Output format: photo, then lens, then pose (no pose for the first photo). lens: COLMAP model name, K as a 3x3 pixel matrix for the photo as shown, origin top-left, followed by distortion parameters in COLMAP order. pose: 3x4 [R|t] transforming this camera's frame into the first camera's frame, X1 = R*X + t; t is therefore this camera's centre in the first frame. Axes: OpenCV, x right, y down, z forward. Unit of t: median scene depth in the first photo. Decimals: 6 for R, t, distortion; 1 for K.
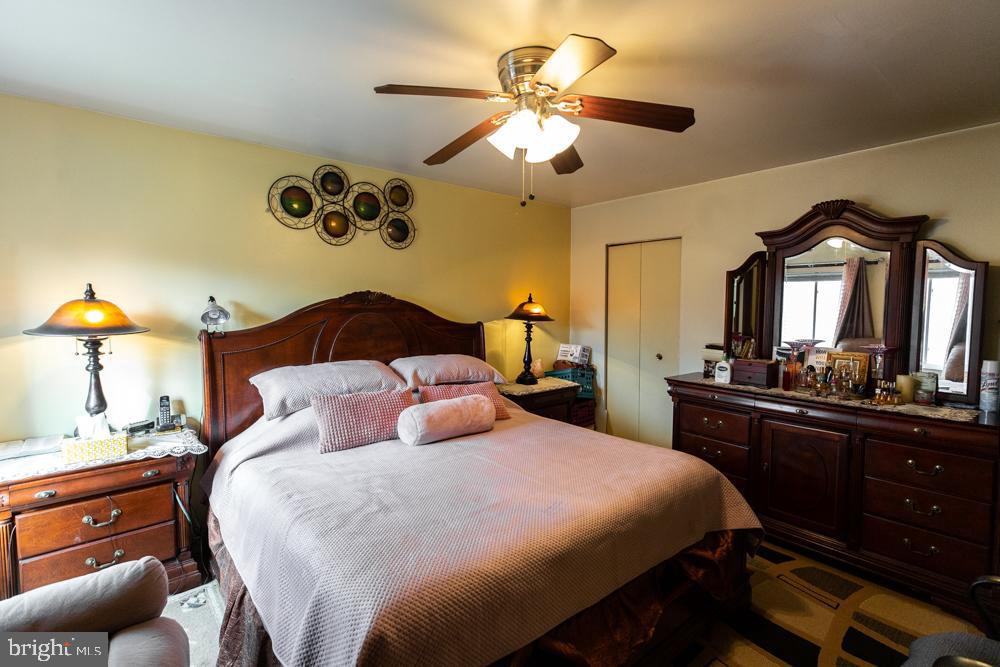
lens RADIAL K [[454.0, 0, 504.8], [0, 454.0, 334.3], [0, 0, 1]] dist [0.004514, 0.000678]
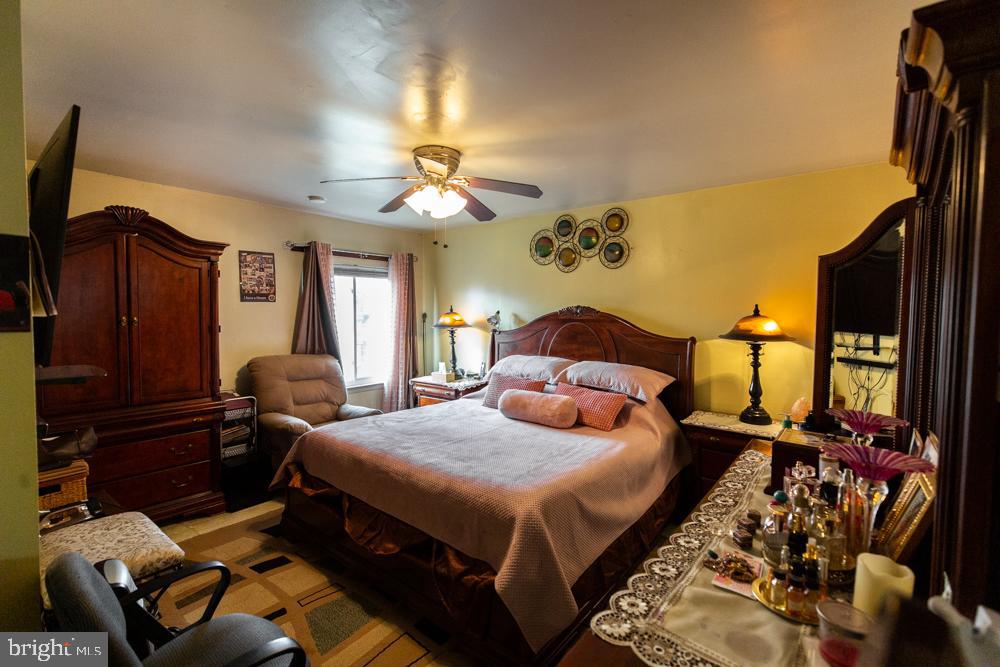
lens RADIAL K [[454.0, 0, 500.3], [0, 454.0, 327.7], [0, 0, 1]] dist [0.004514, 0.000678]
pose [[0.185132, 0.033648, -0.982137, 0.923809], [-0.075091, 0.996976, 0.020002, -0.043557], [0.979840, 0.070046, 0.187099, 0.562200]]
